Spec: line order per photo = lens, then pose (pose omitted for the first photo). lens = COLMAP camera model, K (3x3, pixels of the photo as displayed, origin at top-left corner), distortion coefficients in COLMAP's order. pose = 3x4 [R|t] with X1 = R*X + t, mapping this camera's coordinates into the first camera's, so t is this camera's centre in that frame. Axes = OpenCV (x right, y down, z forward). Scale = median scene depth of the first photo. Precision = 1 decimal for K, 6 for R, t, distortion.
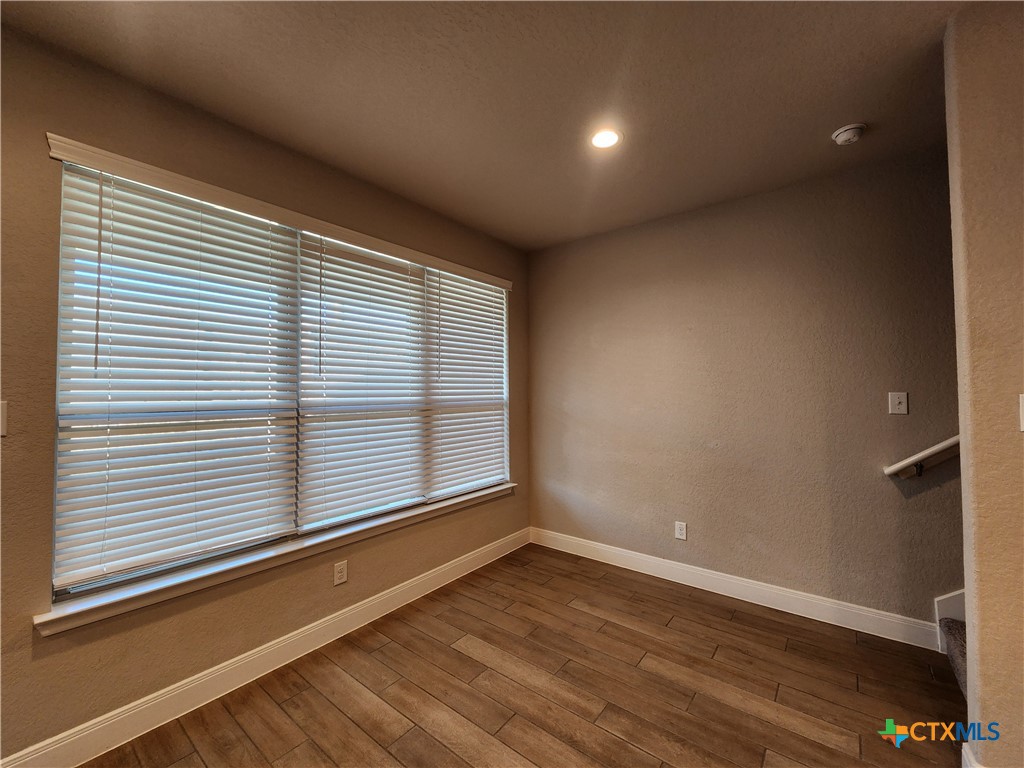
lens RADIAL K [[415.3, 0, 507.9], [0, 415.3, 384.7], [0, 0, 1]] dist [0.003791, -0.002519]
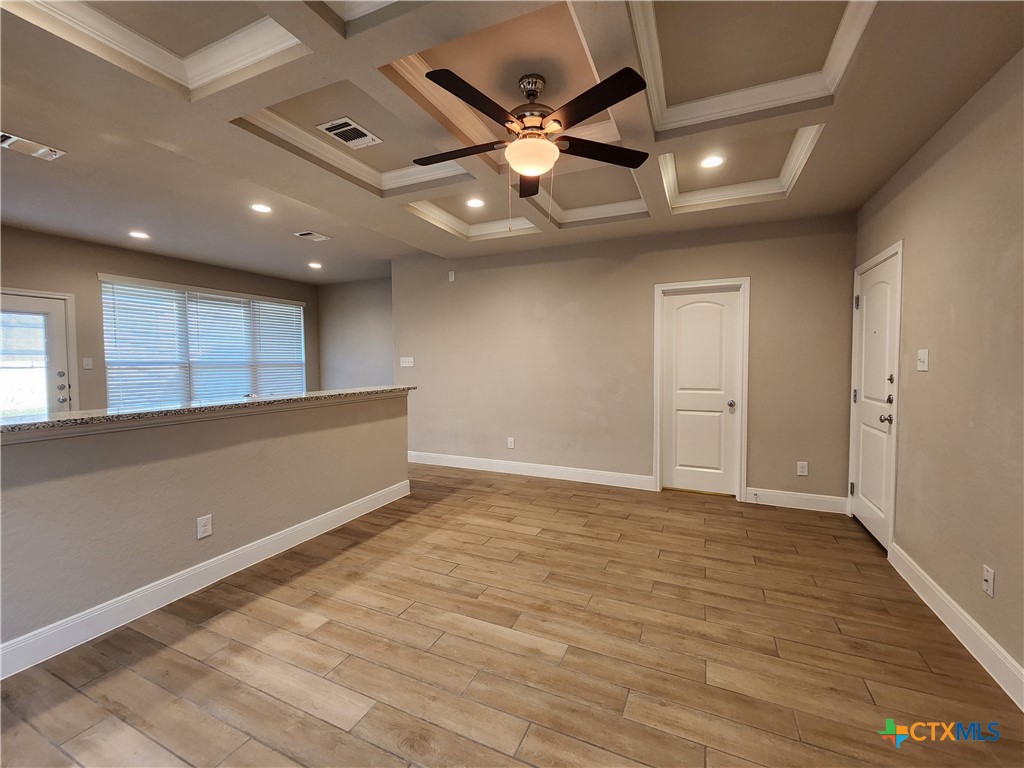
lens RADIAL K [[415.3, 0, 520.5], [0, 415.3, 382.3], [0, 0, 1]] dist [0.003791, -0.002519]
pose [[0.959838, -0.009825, 0.280382, 0.554430], [-0.008912, 0.997814, 0.065475, -0.007056], [-0.280413, -0.065344, 0.957653, -1.538126]]
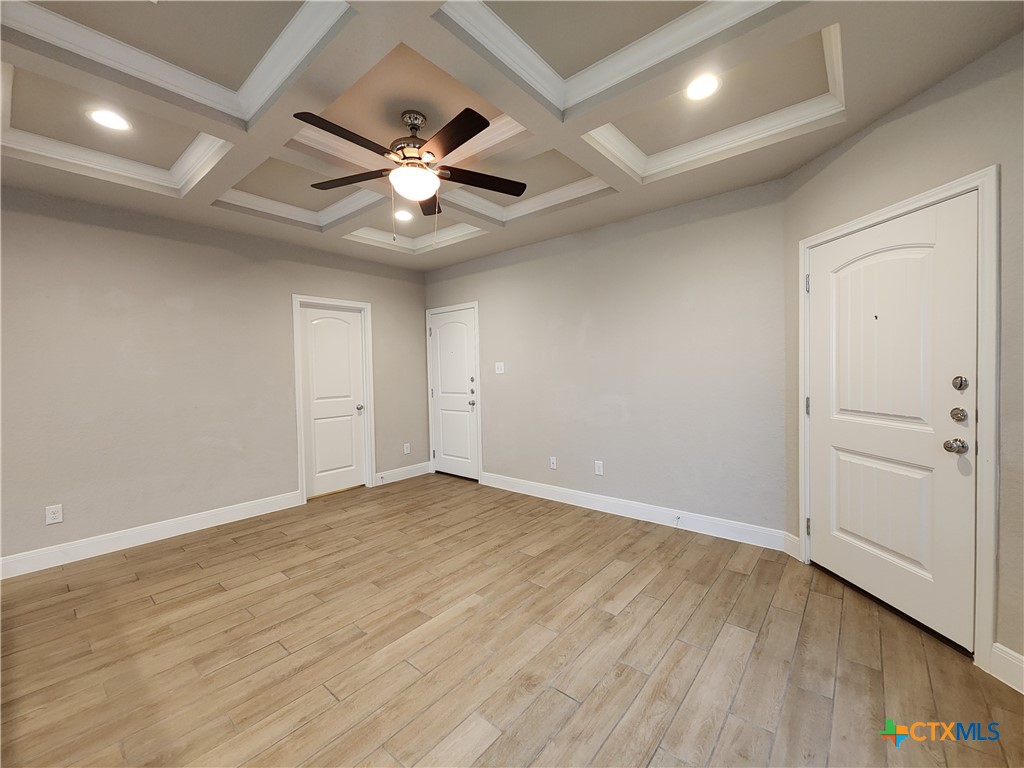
lens RADIAL K [[415.3, 0, 521.3], [0, 415.3, 379.8], [0, 0, 1]] dist [0.003791, -0.002519]
pose [[-0.014471, -0.017382, 0.999744, -0.009533], [0.002979, 0.999844, 0.017427, 0.013416], [-0.999891, 0.003231, -0.014417, -1.038494]]
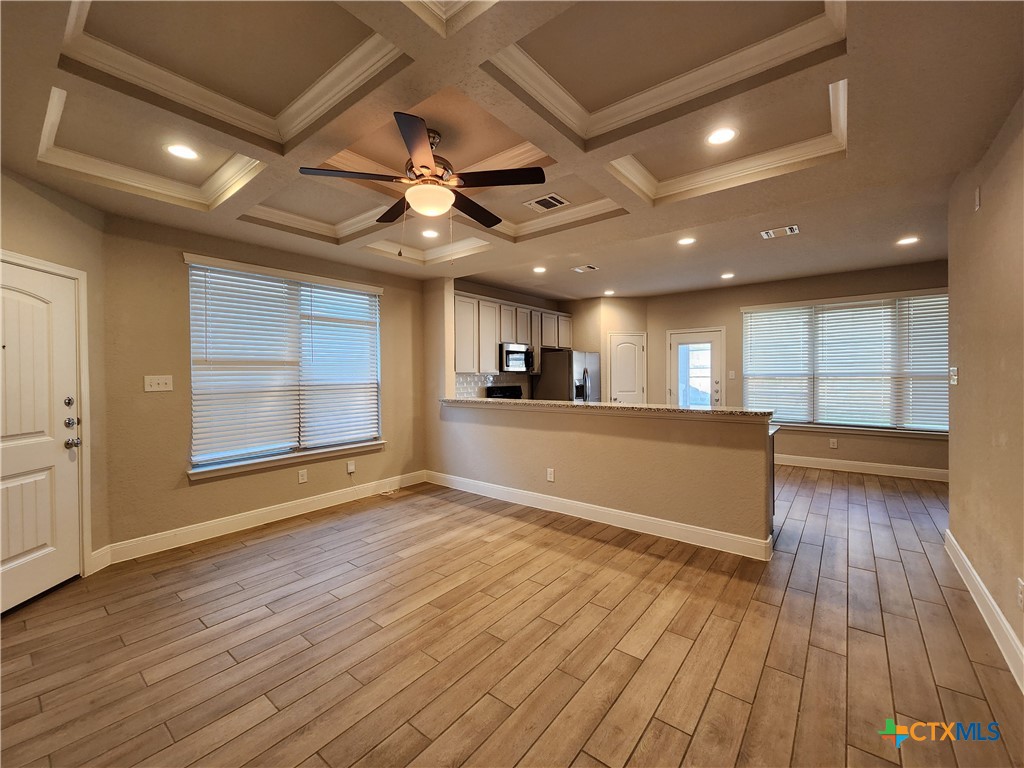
lens RADIAL K [[415.3, 0, 521.7], [0, 415.3, 379.8], [0, 0, 1]] dist [0.003791, -0.002519]
pose [[0.040774, 0.022987, -0.998904, 1.569768], [0.026059, 0.999371, 0.024061, -0.014321], [0.998829, -0.027012, 0.040149, -0.721078]]
